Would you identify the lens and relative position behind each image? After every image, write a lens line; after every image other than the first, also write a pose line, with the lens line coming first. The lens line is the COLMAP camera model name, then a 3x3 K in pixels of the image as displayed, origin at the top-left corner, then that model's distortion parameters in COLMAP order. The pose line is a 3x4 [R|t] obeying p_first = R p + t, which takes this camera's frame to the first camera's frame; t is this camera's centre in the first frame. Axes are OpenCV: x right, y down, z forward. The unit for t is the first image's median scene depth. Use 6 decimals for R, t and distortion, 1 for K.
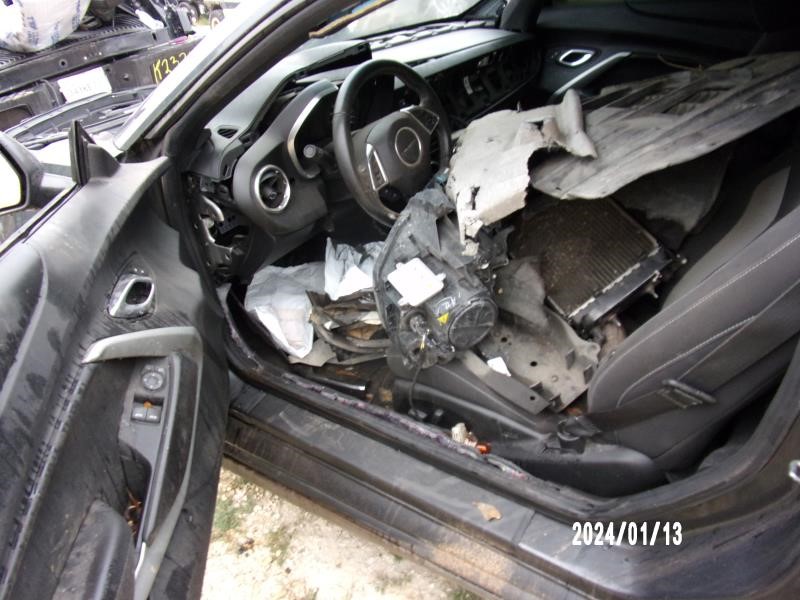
lens RADIAL K [[577.9, 0, 381.9], [0, 577.9, 299.1], [0, 0, 1]] dist [-0.007962, -0.002486]
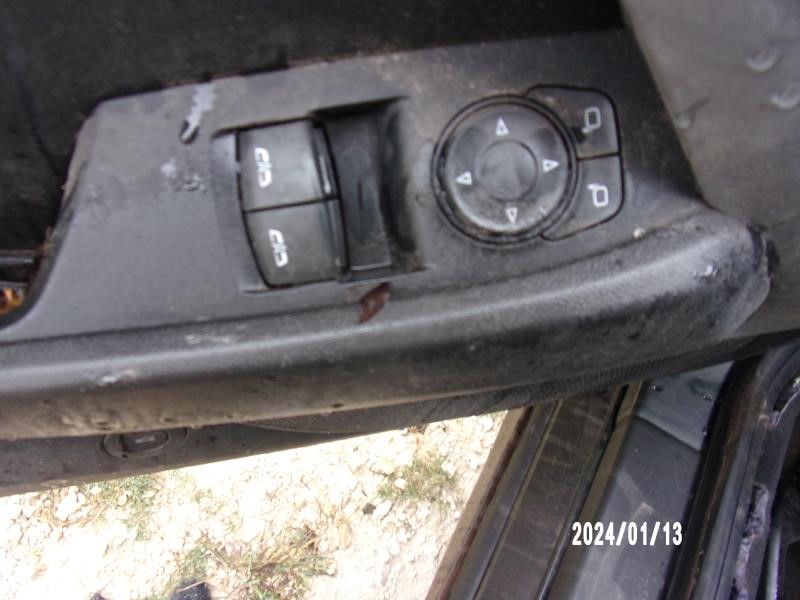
lens RADIAL K [[577.9, 0, 381.9], [0, 577.9, 299.1], [0, 0, 1]] dist [-0.007962, -0.002486]
pose [[0.038052, 0.962389, -0.268996, -0.281421], [-0.731623, 0.210188, 0.648497, 0.061135], [0.680646, 0.172127, 0.712105, 0.760922]]
